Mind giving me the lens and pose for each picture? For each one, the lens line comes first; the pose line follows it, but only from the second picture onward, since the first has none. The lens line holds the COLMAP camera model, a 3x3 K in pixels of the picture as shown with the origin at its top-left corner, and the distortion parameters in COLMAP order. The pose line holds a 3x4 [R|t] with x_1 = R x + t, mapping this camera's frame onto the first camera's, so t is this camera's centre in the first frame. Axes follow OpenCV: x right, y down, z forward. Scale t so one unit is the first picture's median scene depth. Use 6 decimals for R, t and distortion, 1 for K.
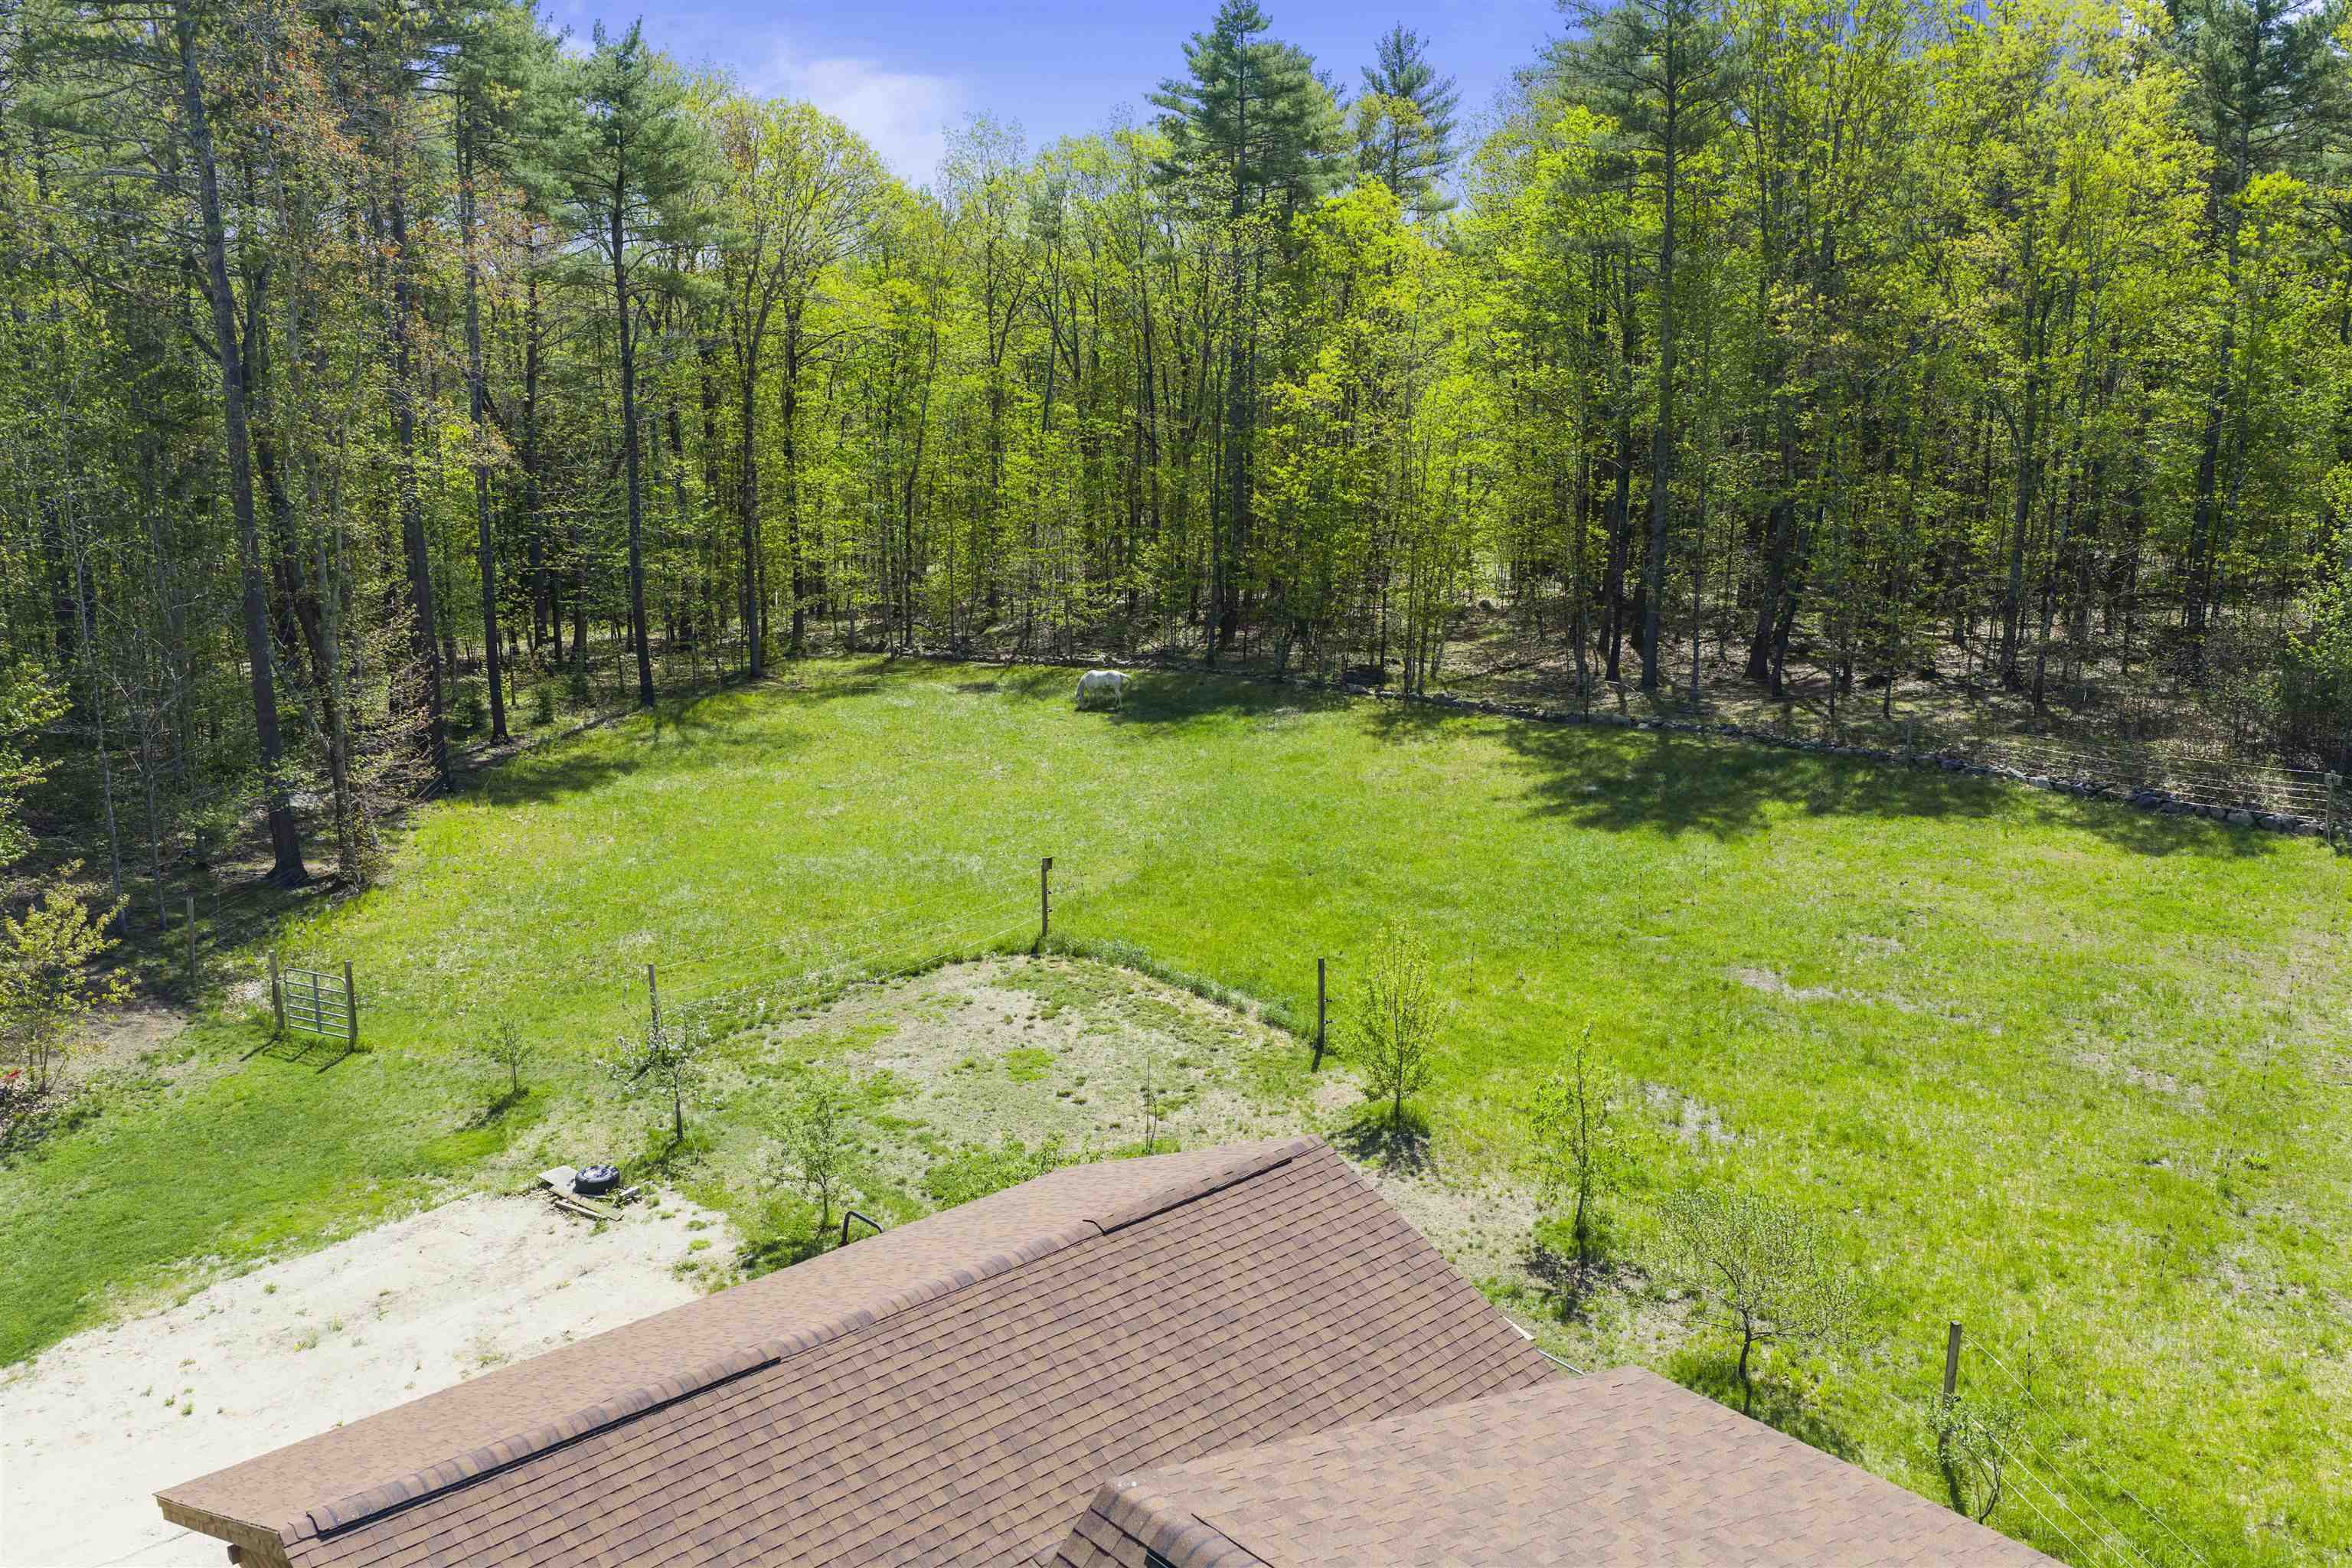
lens RADIAL K [[1927.4, 0, 1177.9], [0, 1927.4, 782.0], [0, 0, 1]] dist [0.020700, -0.014732]
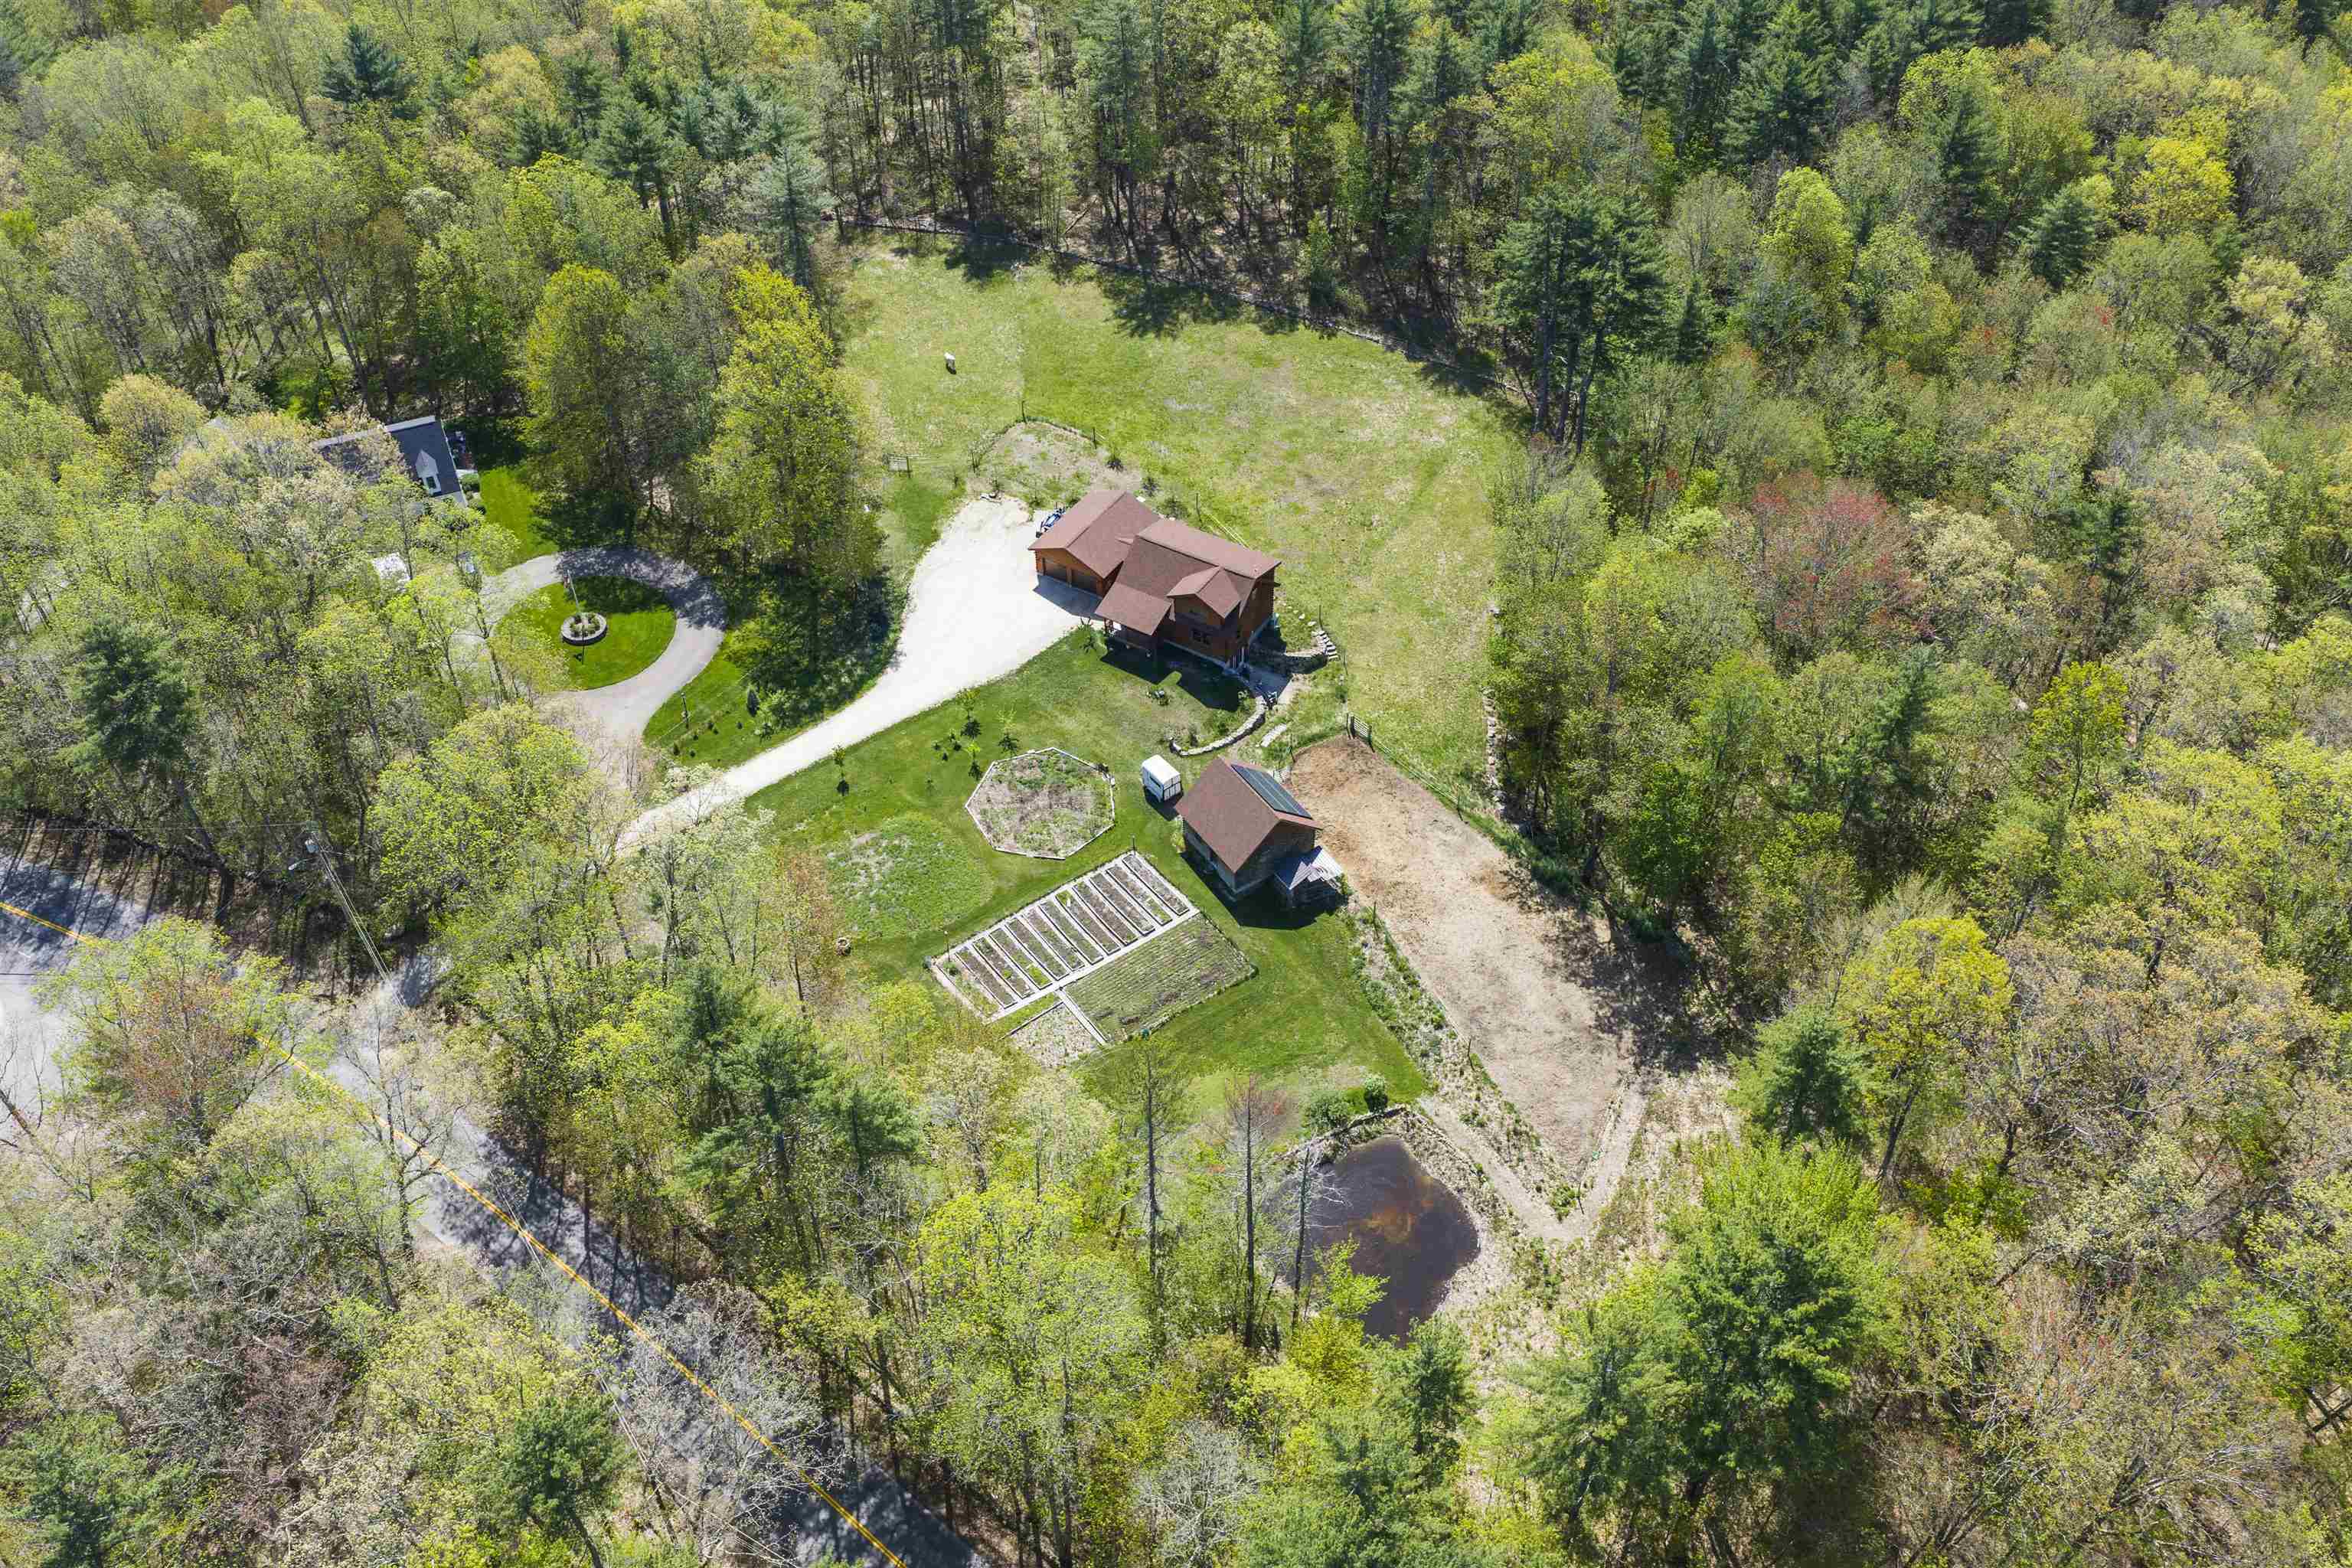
lens RADIAL K [[1927.4, 0, 1186.1], [0, 1927.4, 787.8], [0, 0, 1]] dist [0.020700, -0.014732]
pose [[0.951778, -0.211513, 0.222219, -0.996838], [0.065897, 0.848382, 0.525267, -1.704167], [-0.299627, -0.485294, 0.821409, -3.639879]]
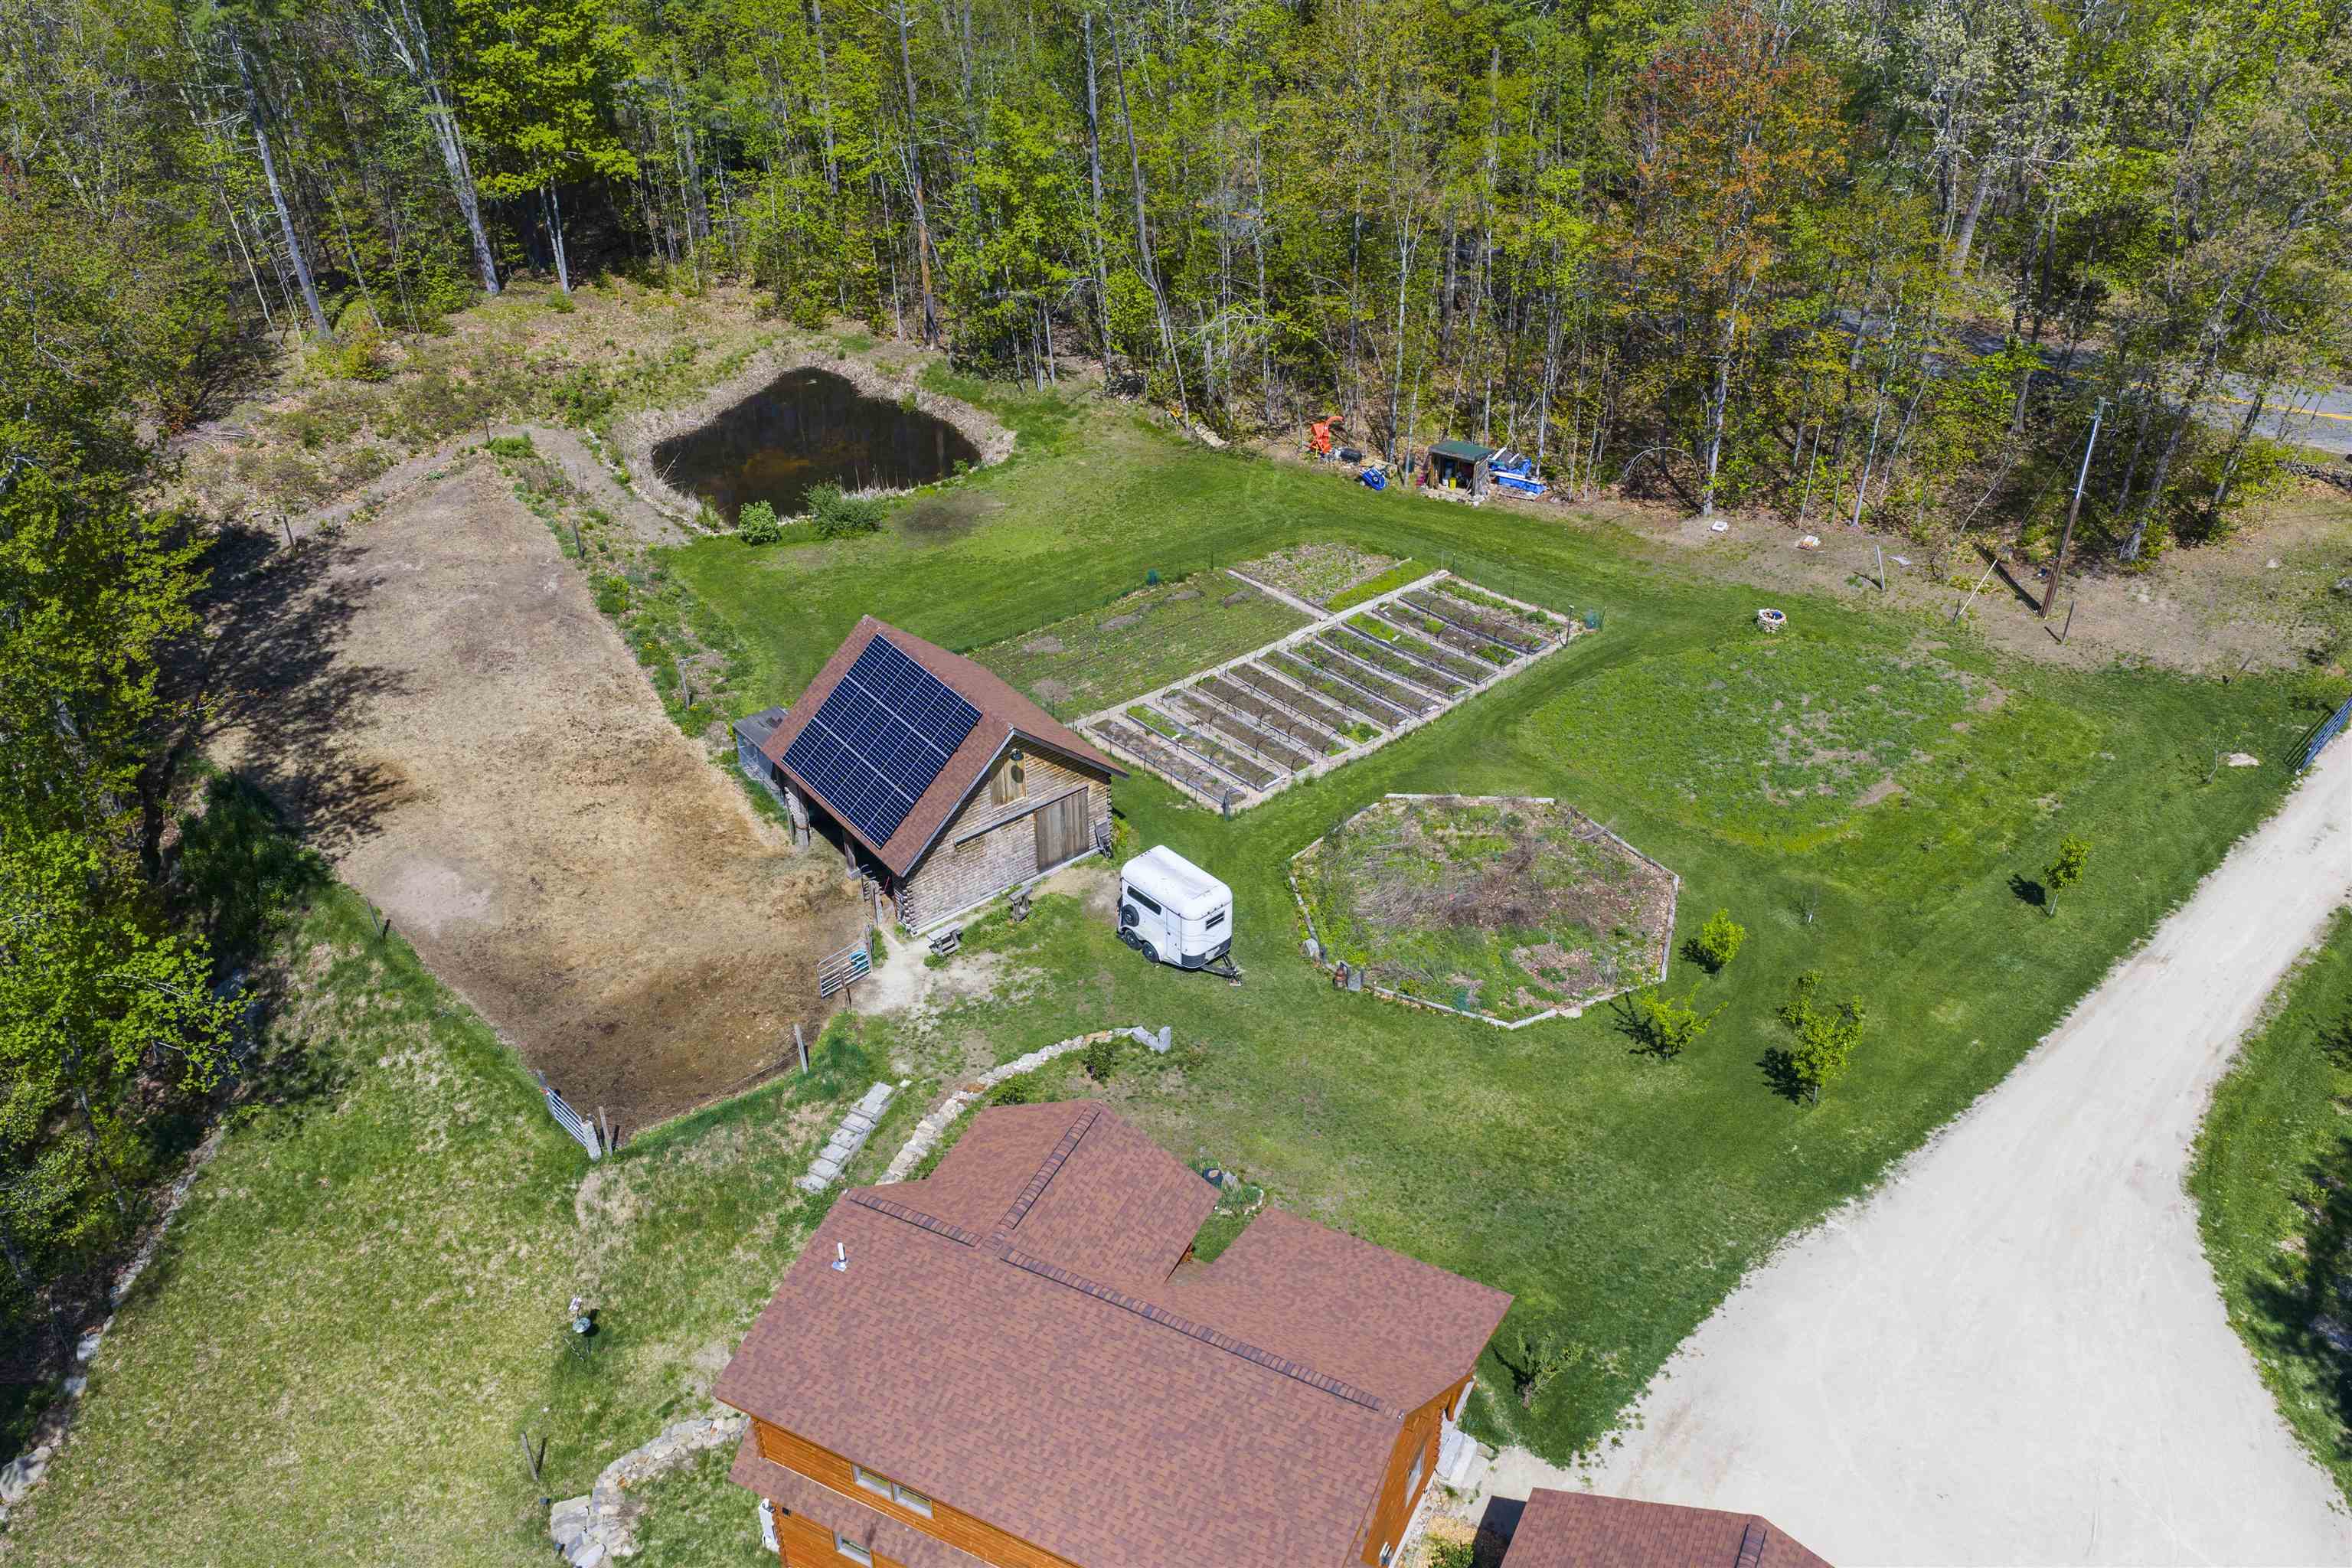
lens RADIAL K [[1927.4, 0, 1181.2], [0, 1927.4, 787.5], [0, 0, 1]] dist [0.020700, -0.014732]
pose [[-0.923902, 0.227880, -0.307369, 0.290824], [-0.075885, 0.678225, 0.730925, -0.742084], [0.375029, 0.698628, -0.609321, 0.553432]]
